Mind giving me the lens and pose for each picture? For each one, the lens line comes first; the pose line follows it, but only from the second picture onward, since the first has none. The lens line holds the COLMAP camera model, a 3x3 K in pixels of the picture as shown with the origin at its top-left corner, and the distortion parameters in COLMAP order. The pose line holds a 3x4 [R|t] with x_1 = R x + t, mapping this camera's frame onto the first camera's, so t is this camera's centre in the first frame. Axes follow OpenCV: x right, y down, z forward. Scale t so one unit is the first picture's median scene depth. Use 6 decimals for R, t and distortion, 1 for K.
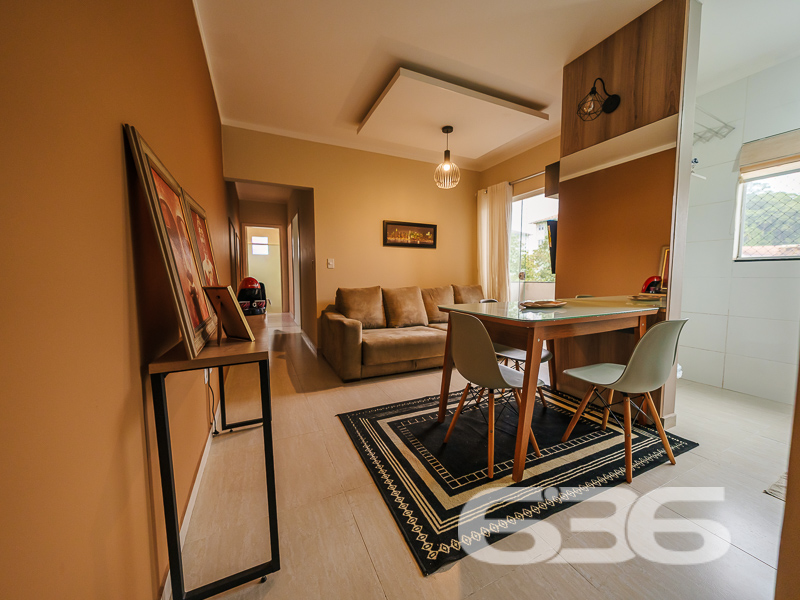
lens RADIAL K [[306.7, 0, 400.1], [0, 306.7, 298.0], [0, 0, 1]] dist [0.007578, -0.000668]
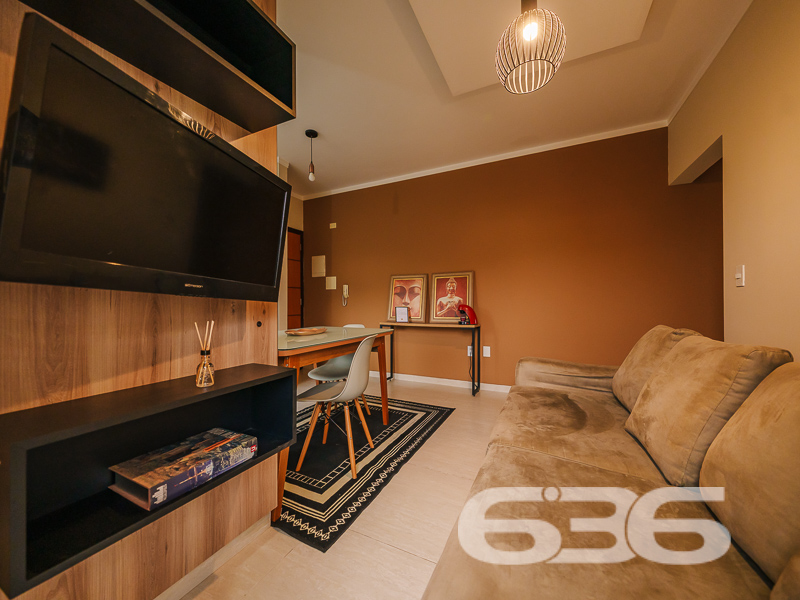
lens RADIAL K [[306.7, 0, 399.3], [0, 306.7, 301.5], [0, 0, 1]] dist [0.007578, -0.000668]
pose [[0.783357, 0.003543, 0.621562, -0.172109], [0.048485, 0.996589, -0.066787, 0.007217], [-0.619678, 0.082454, 0.780513, -0.076990]]
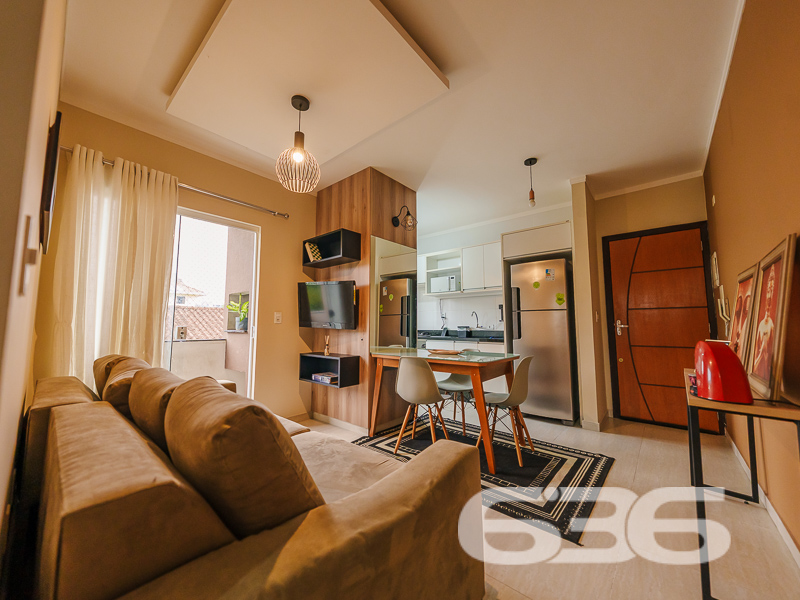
lens RADIAL K [[306.7, 0, 402.4], [0, 306.7, 304.3], [0, 0, 1]] dist [0.007578, -0.000668]
pose [[-0.422461, 0.079235, 0.902911, -0.561619], [0.070126, 0.996043, -0.054596, -0.100689], [-0.903664, 0.040253, -0.426346, 1.320696]]
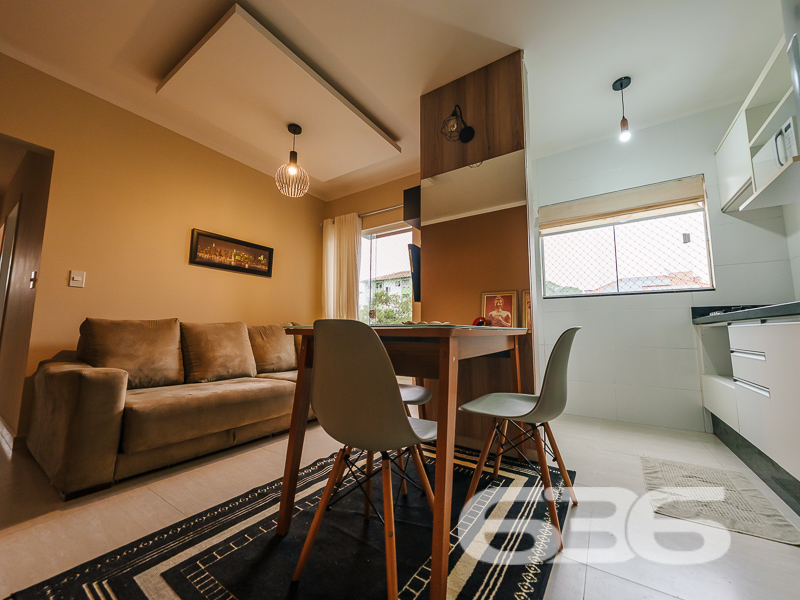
lens RADIAL K [[306.7, 0, 401.6], [0, 306.7, 300.6], [0, 0, 1]] dist [0.007578, -0.000668]
pose [[0.855111, 0.061237, 0.514816, 0.002278], [0.034150, 0.984190, -0.173791, 0.071400], [-0.517319, 0.166192, 0.839501, 0.272093]]
